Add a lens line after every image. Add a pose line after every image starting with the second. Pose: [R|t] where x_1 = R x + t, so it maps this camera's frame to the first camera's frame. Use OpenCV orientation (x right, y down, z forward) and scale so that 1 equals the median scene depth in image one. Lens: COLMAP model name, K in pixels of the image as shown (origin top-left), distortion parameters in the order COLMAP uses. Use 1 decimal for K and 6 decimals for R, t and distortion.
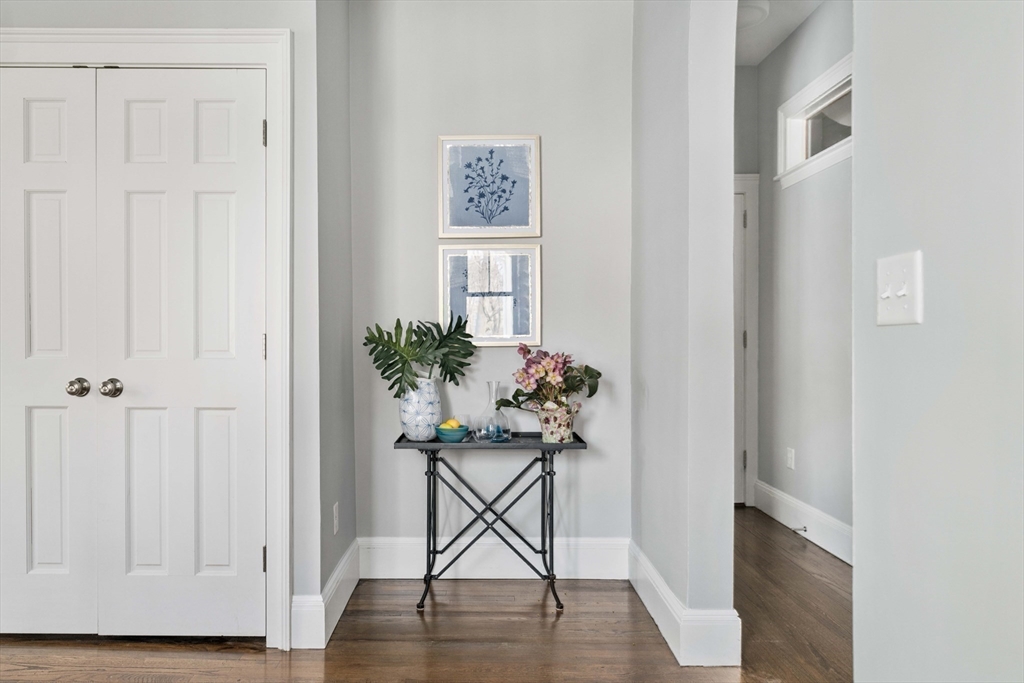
lens RADIAL K [[702.1, 0, 510.7], [0, 702.1, 351.8], [0, 0, 1]] dist [-0.006712, -0.004038]
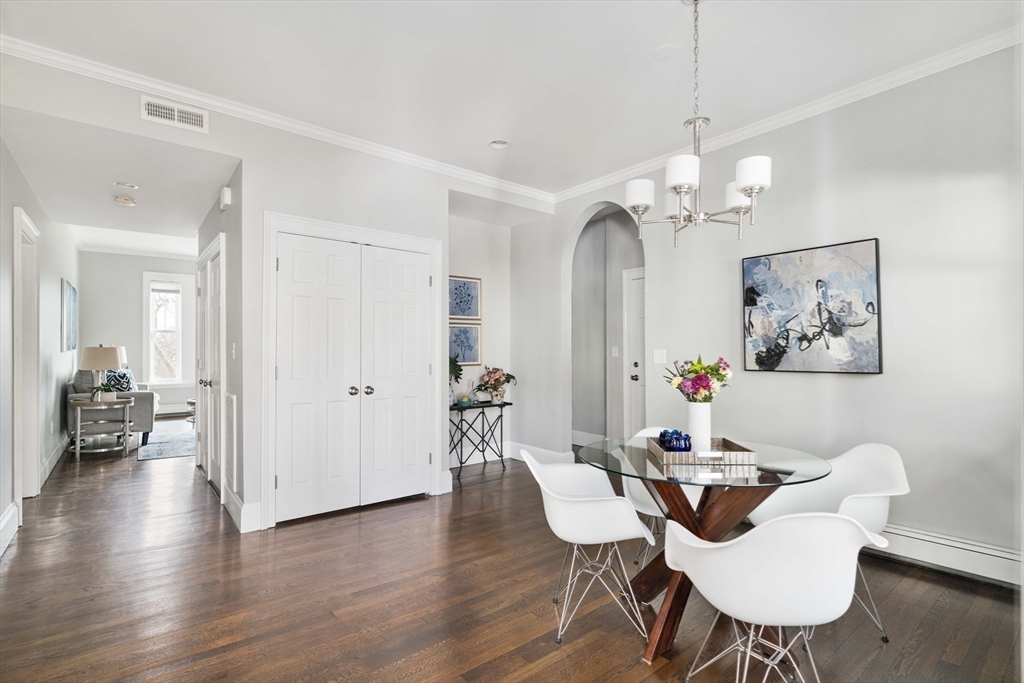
lens RADIAL K [[496.2, 0, 533.7], [0, 496.2, 344.1], [0, 0, 1]] dist [0.000078, 0.002678]
pose [[0.752690, 0.006166, 0.658347, -1.175101], [0.010856, 0.999704, -0.021775, -0.052469], [-0.658286, 0.023537, 0.752400, -0.504098]]
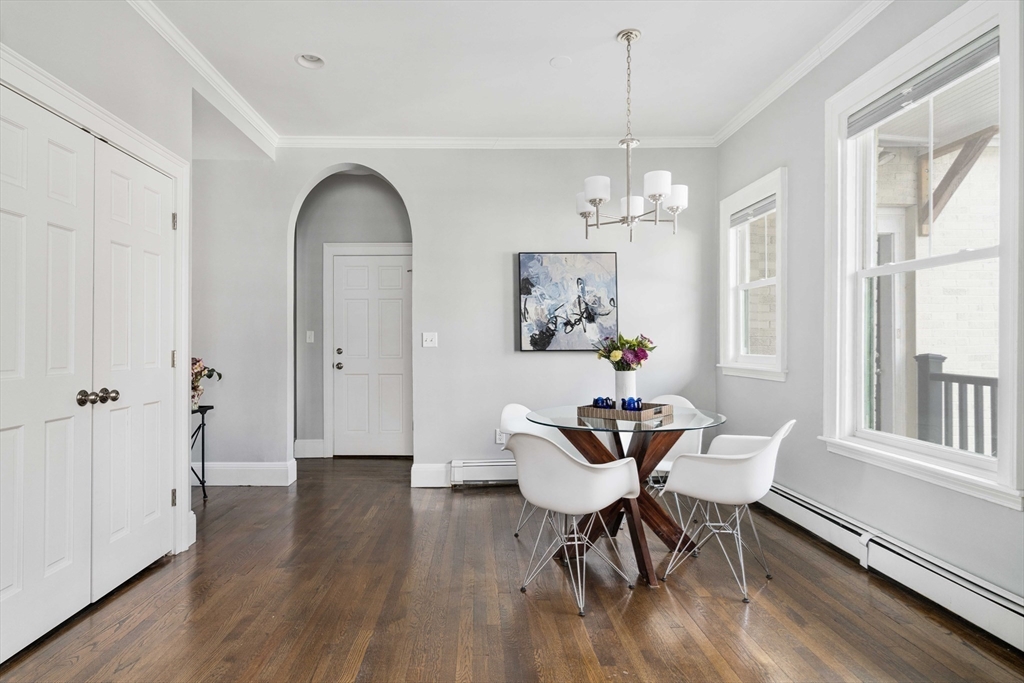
lens RADIAL K [[537.8, 0, 507.4], [0, 537.8, 337.0], [0, 0, 1]] dist [-0.004428, -0.001654]
pose [[-0.066725, 0.008802, 0.997733, -1.534289], [0.016069, 0.999841, -0.007746, -0.033622], [-0.997642, 0.015516, -0.066856, 0.335534]]
